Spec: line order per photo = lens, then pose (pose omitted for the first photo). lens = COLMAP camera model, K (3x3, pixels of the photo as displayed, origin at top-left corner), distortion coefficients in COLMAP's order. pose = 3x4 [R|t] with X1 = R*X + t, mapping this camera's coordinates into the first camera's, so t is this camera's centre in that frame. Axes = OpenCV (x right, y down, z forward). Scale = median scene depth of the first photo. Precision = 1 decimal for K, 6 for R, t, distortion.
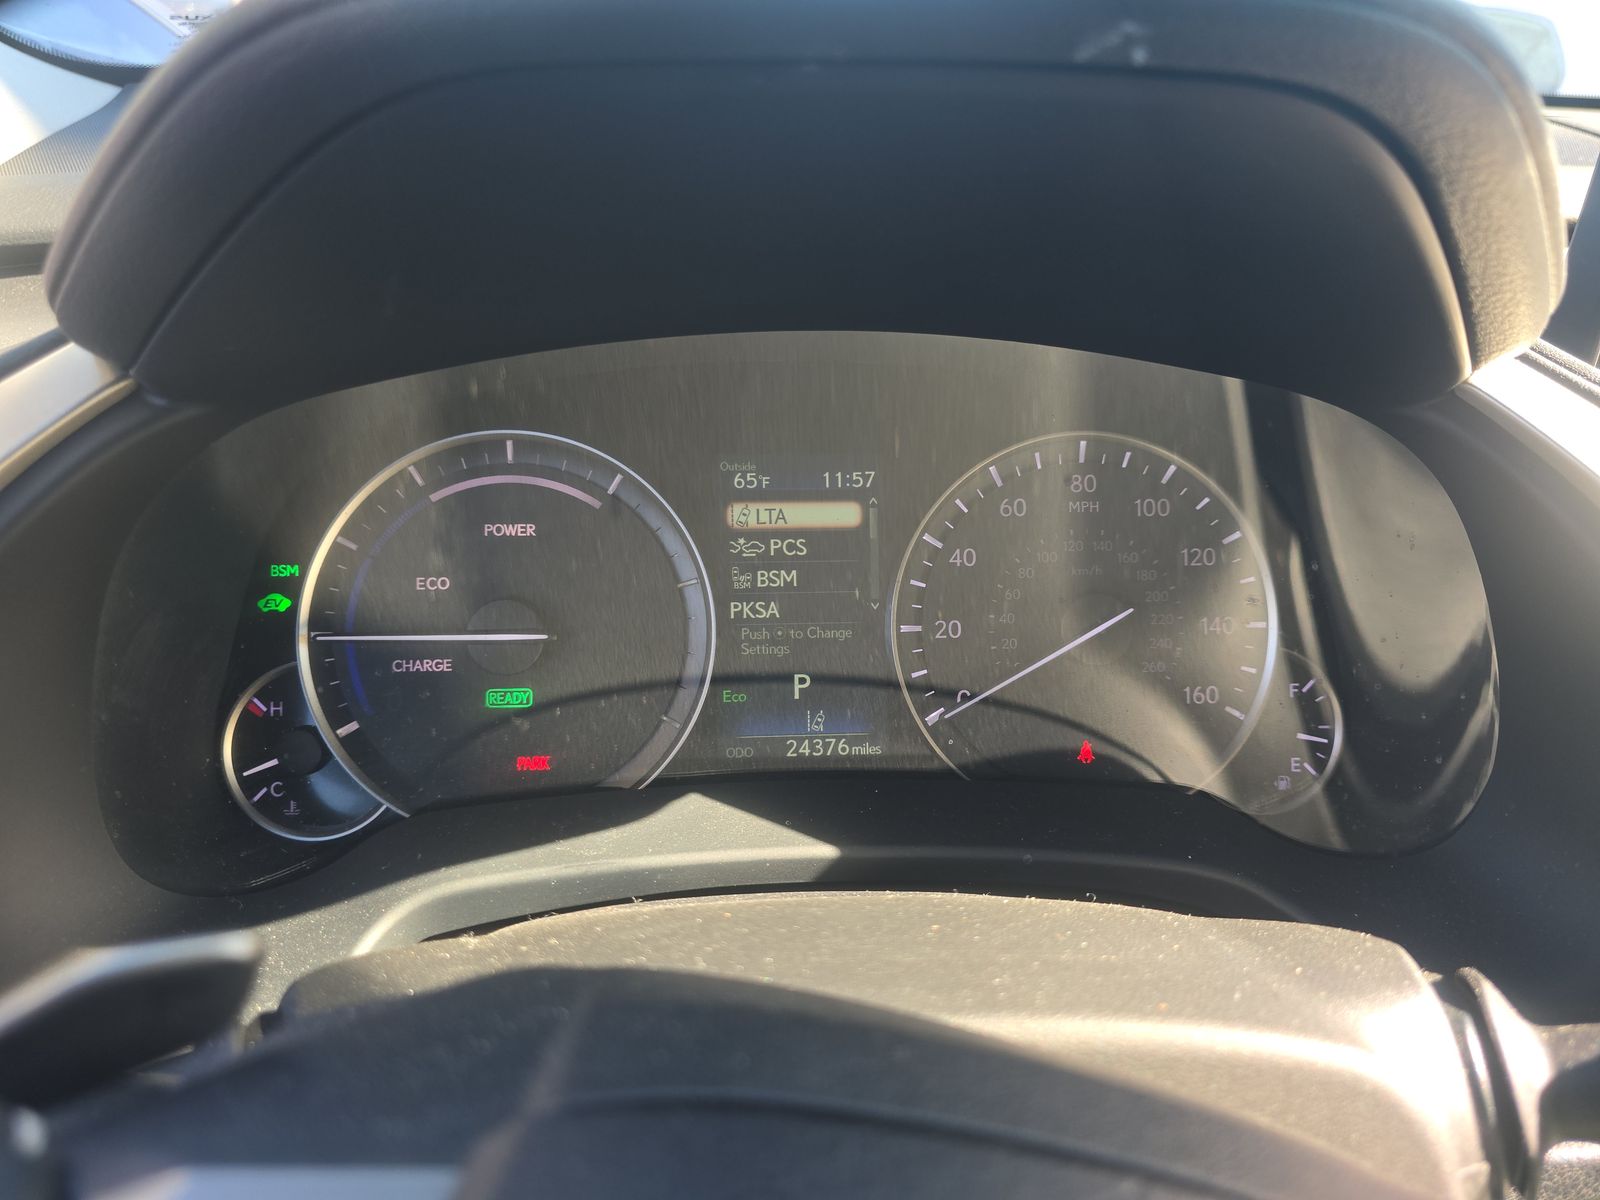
lens RADIAL K [[1075.9, 0, 800.0], [0, 1075.9, 600.0], [0, 0, 1]] dist [0.034268, -0.042107]
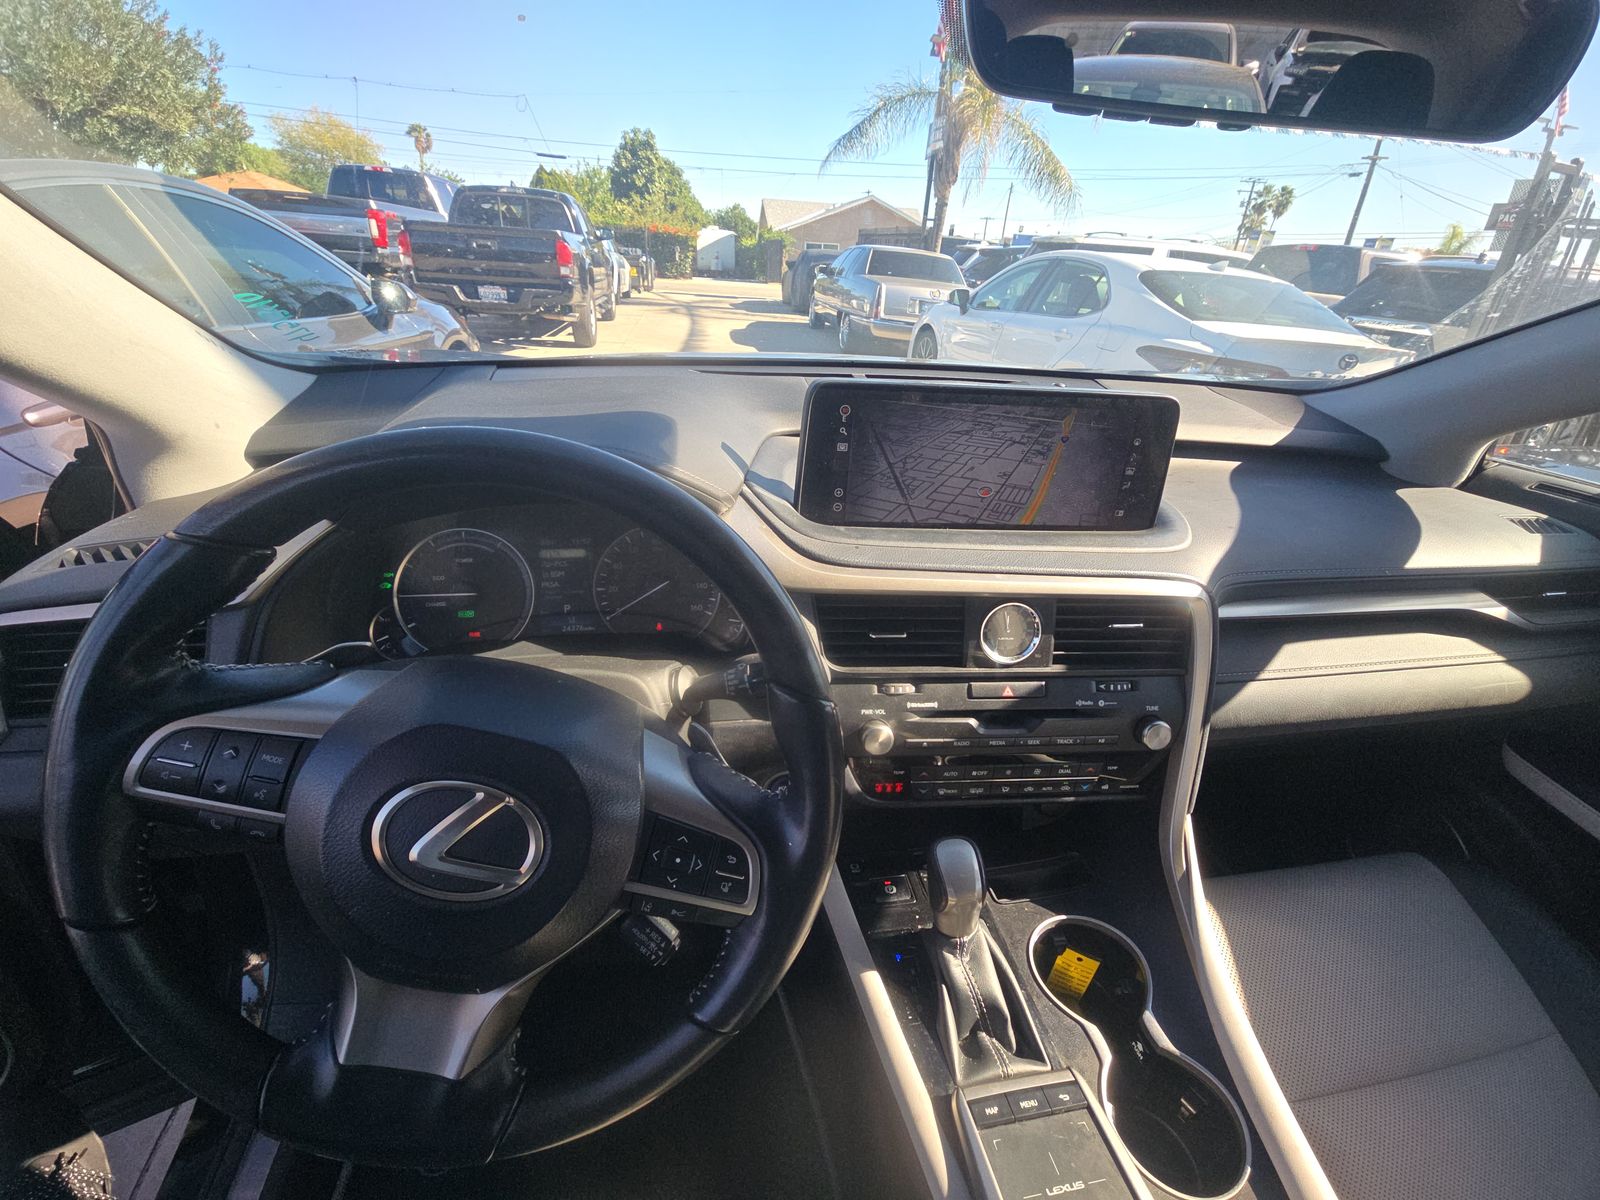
lens RADIAL K [[637.5, 0, 800.3], [0, 637.5, 595.8], [0, 0, 1]] dist [0.000619, 0.000111]
pose [[0.994303, -0.025887, 0.103398, 0.484469], [0.024521, 0.999595, 0.014459, 0.033391], [-0.103730, -0.011841, 0.994535, -0.900519]]
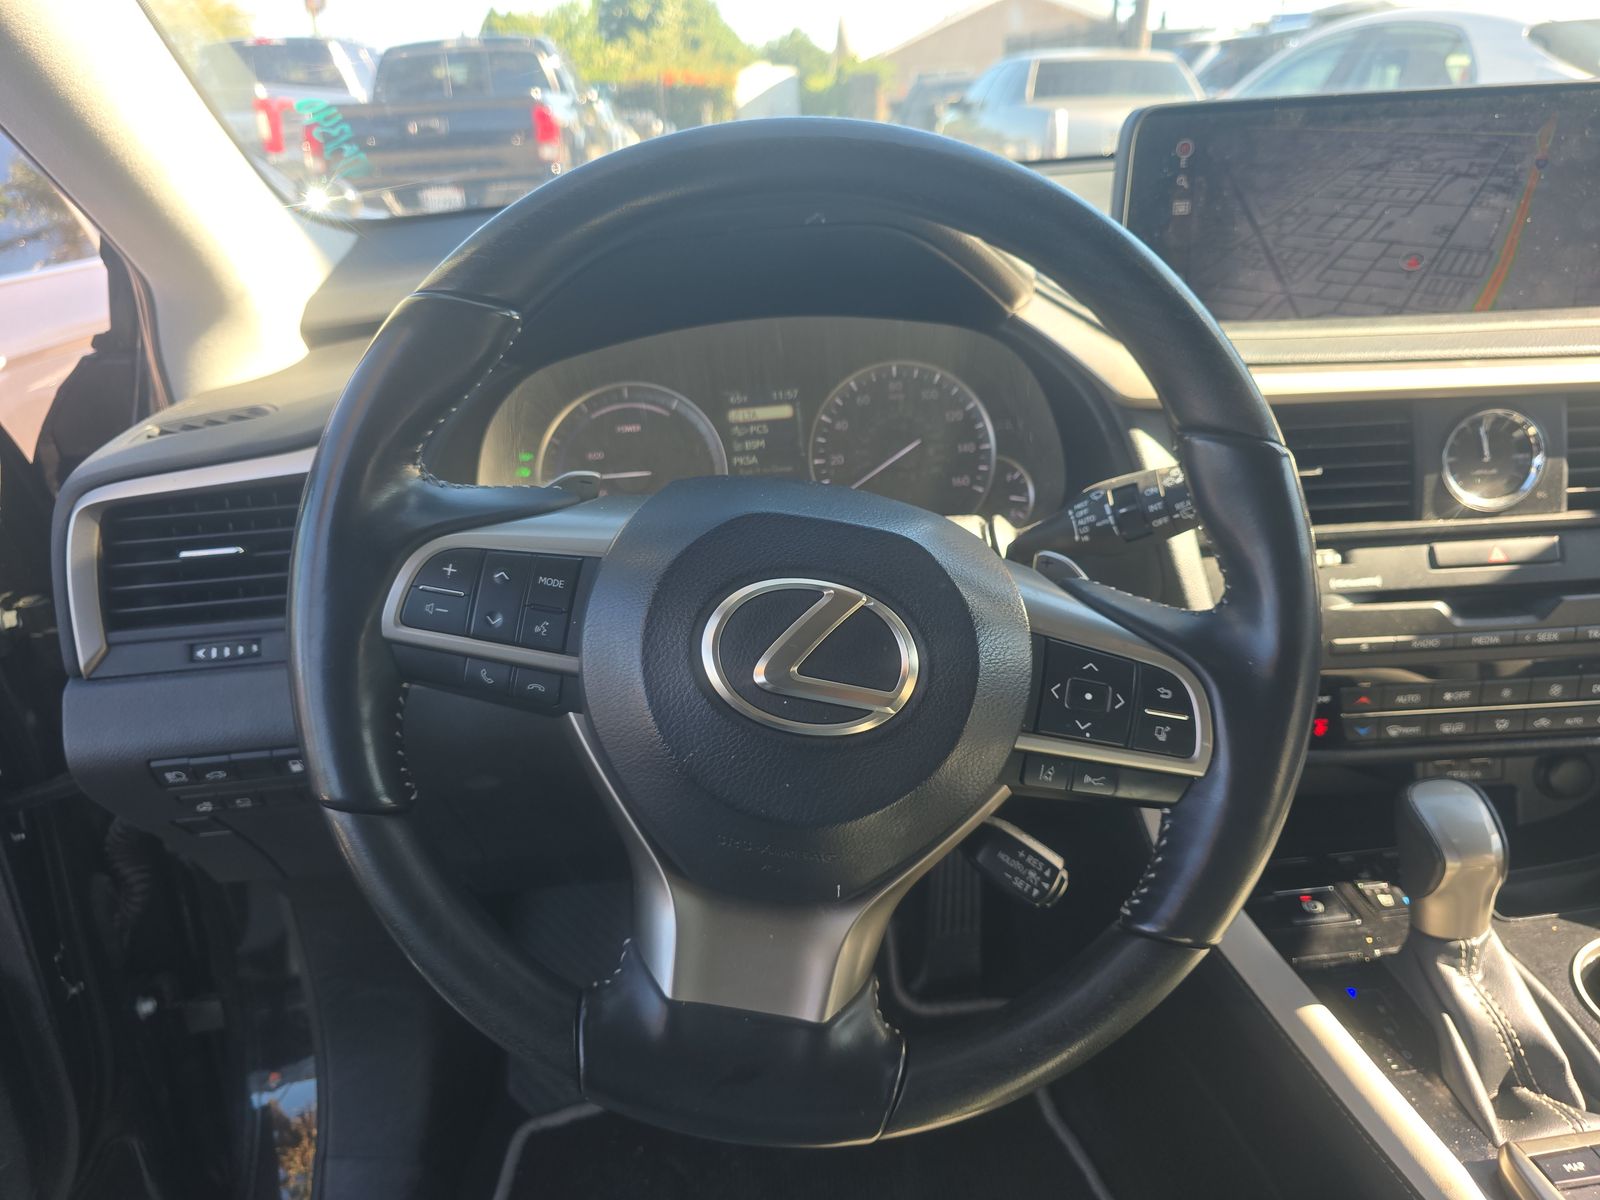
lens RADIAL K [[1075.9, 0, 800.0], [0, 1075.9, 600.0], [0, 0, 1]] dist [0.034268, -0.042107]
pose [[0.996084, -0.086228, -0.019527, 0.081783], [0.085116, 0.995015, -0.051960, 0.400715], [0.023910, 0.050095, 0.998458, -1.081560]]
